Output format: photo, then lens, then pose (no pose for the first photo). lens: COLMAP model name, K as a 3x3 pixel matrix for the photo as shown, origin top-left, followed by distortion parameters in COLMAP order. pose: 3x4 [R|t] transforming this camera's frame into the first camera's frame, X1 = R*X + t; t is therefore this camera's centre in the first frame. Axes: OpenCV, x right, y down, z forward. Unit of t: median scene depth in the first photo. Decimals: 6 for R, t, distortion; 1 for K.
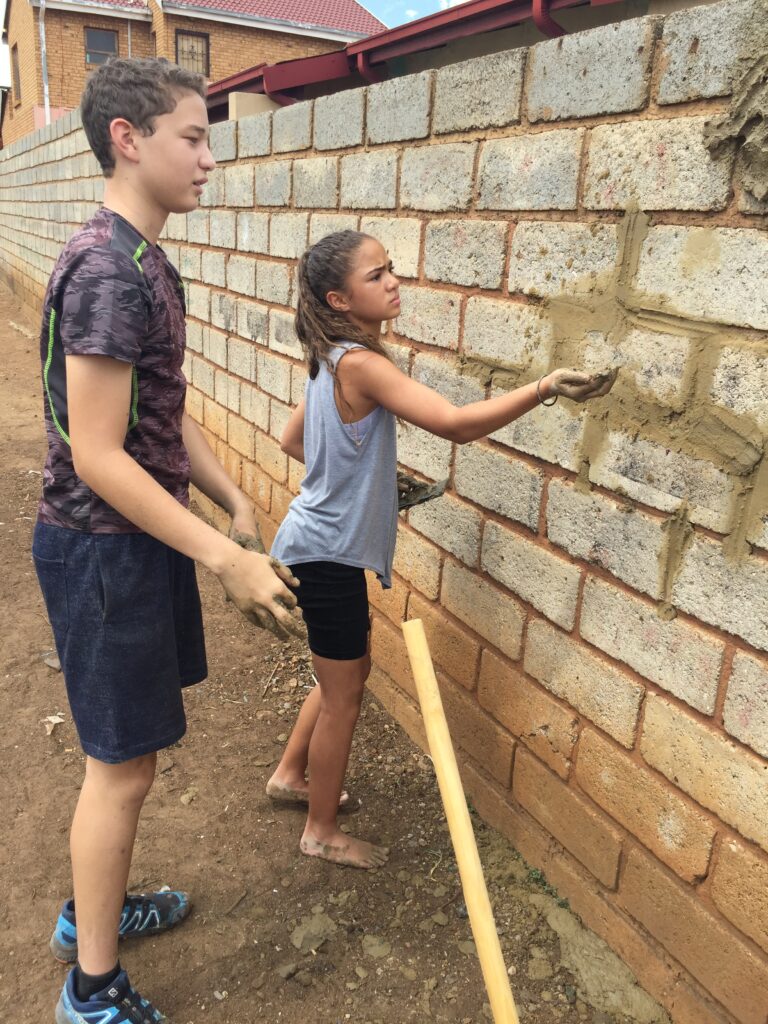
lens RADIAL K [[879.0, 0, 384.0], [0, 879.0, 512.0], [0, 0, 1]] dist [0.132459, -0.185808]
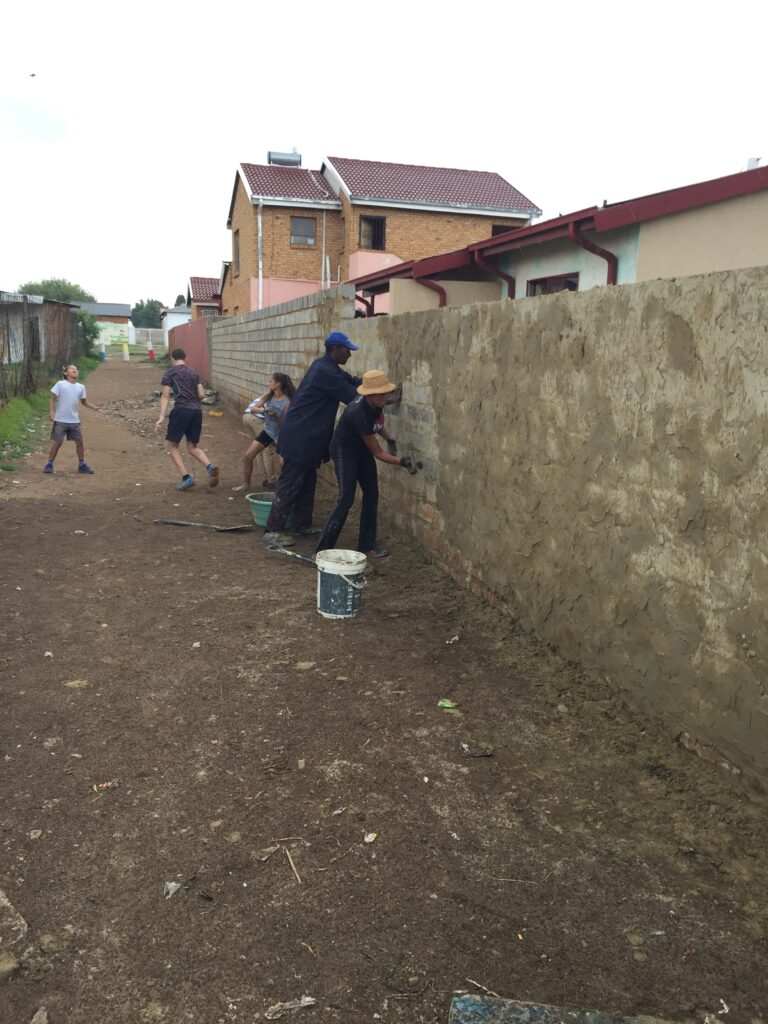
lens RADIAL K [[879.0, 0, 384.0], [0, 879.0, 512.0], [0, 0, 1]] dist [0.132459, -0.185808]
pose [[0.982425, 0.008488, -0.186465, 0.039996], [-0.034604, 0.989931, -0.137257, 0.050962], [0.183423, 0.141297, 0.972826, -0.159706]]
